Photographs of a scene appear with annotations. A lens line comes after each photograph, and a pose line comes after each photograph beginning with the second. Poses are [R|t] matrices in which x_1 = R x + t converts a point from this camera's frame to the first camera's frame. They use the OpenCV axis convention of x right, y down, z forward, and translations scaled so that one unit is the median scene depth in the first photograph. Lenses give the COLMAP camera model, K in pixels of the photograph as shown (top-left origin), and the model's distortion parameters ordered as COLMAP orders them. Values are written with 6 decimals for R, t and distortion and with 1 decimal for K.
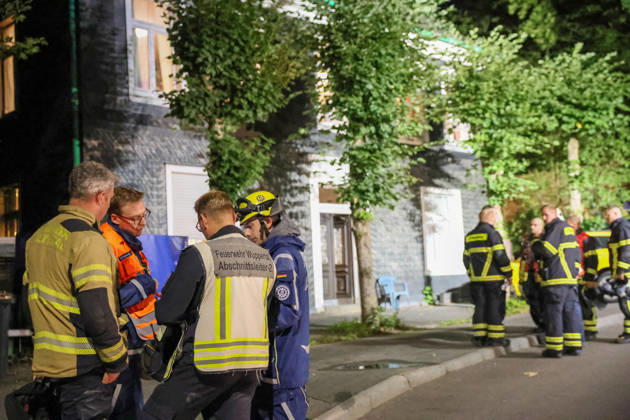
lens RADIAL K [[755.5, 0, 328.7], [0, 755.5, 208.5], [0, 0, 1]] dist [0.024673, 0.040603]
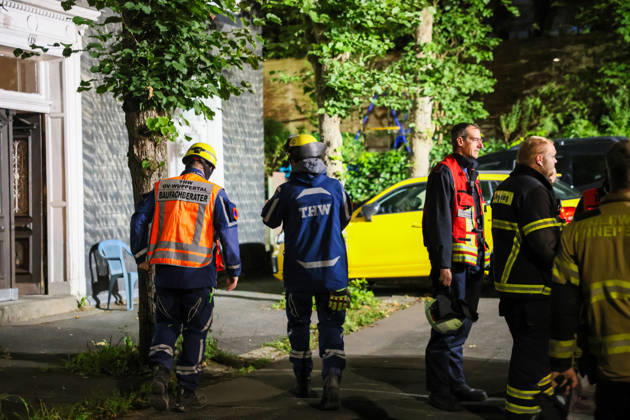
lens RADIAL K [[1083.0, 0, 299.0], [0, 1083.0, 210.4], [0, 0, 1]] dist [0.165886, 0.124043]
pose [[0.912562, 0.026111, 0.408104, -0.110084], [-0.066600, 0.994125, 0.085319, -0.001680], [-0.403479, -0.105038, 0.908940, 0.283552]]
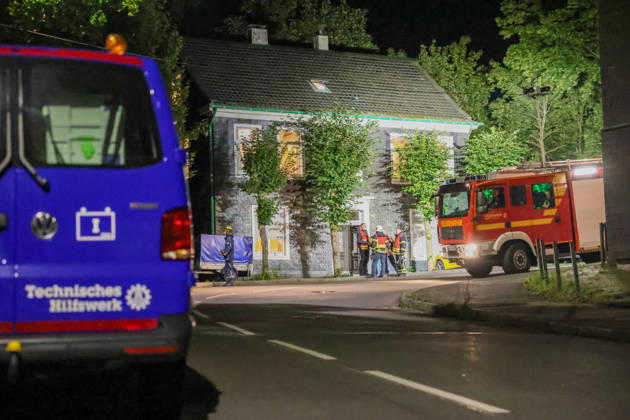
lens RADIAL K [[1083.0, 0, 299.0], [0, 1083.0, 210.4], [0, 0, 1]] dist [0.165886, 0.124043]
pose [[0.950184, -0.007400, -0.311601, 0.715645], [0.009607, 0.999938, 0.005548, -0.045449], [0.311541, -0.008266, 0.950197, -1.560892]]
